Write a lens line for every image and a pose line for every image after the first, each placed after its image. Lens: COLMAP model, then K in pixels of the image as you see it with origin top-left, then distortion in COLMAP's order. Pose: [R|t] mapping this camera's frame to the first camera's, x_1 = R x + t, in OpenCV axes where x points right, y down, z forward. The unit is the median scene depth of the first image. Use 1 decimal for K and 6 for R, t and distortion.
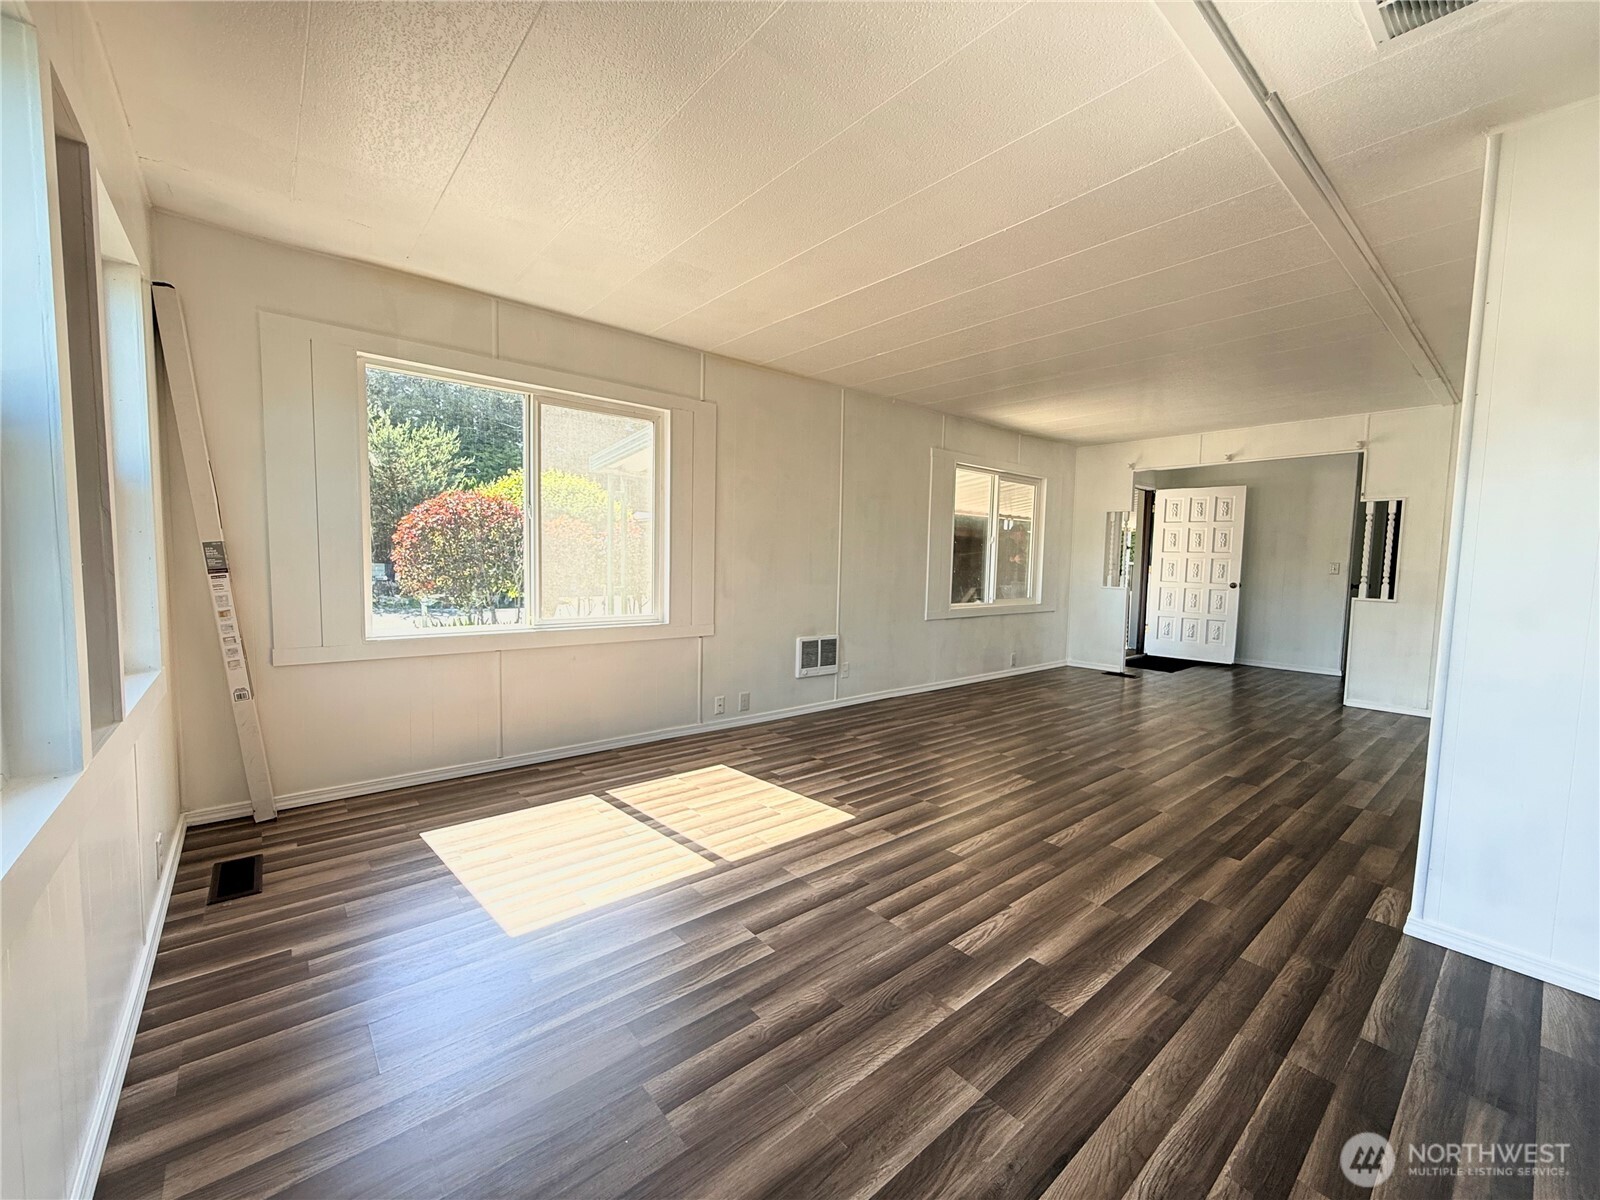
lens RADIAL K [[638.4, 0, 795.7], [0, 638.4, 604.9], [0, 0, 1]] dist [0.000382, -0.000176]
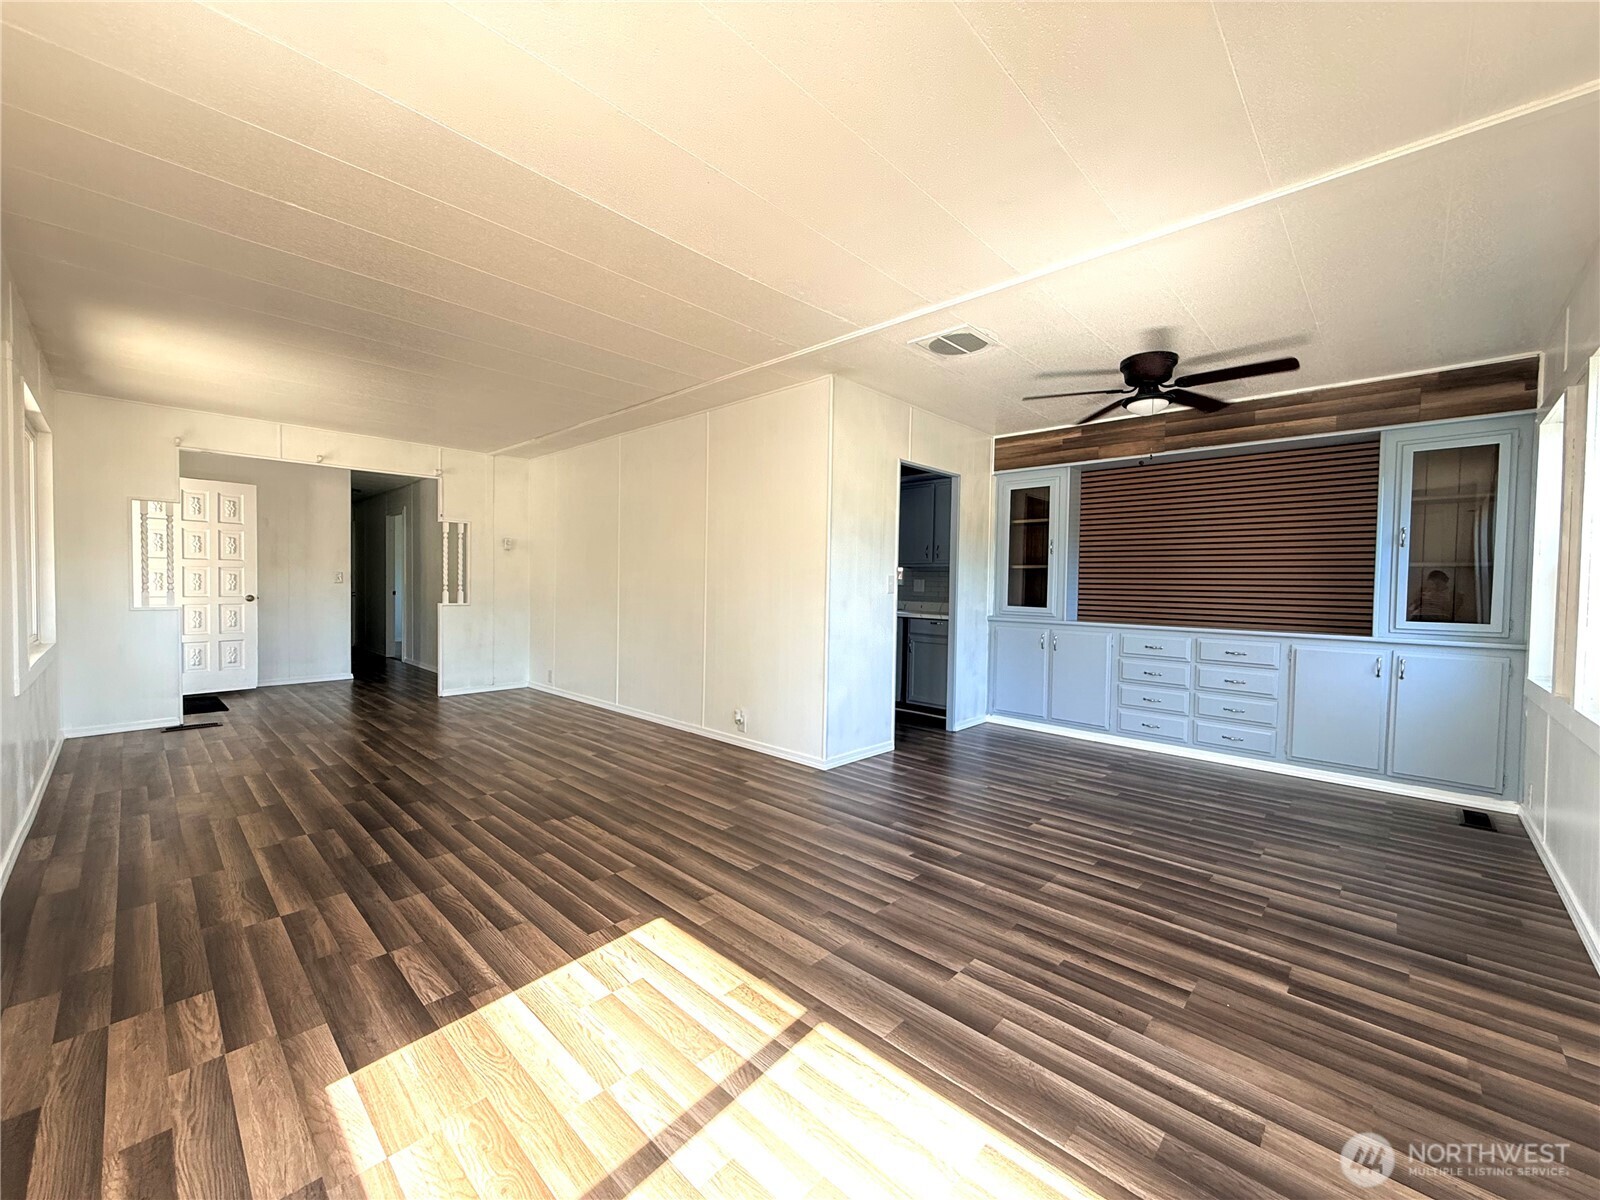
lens RADIAL K [[638.4, 0, 798.2], [0, 638.4, 600.3], [0, 0, 1]] dist [0.000382, -0.000176]
pose [[-0.110778, -0.048345, 0.992669, -0.569169], [0.059942, 0.996673, 0.055229, -0.067059], [-0.992036, 0.065621, -0.107512, 0.765898]]
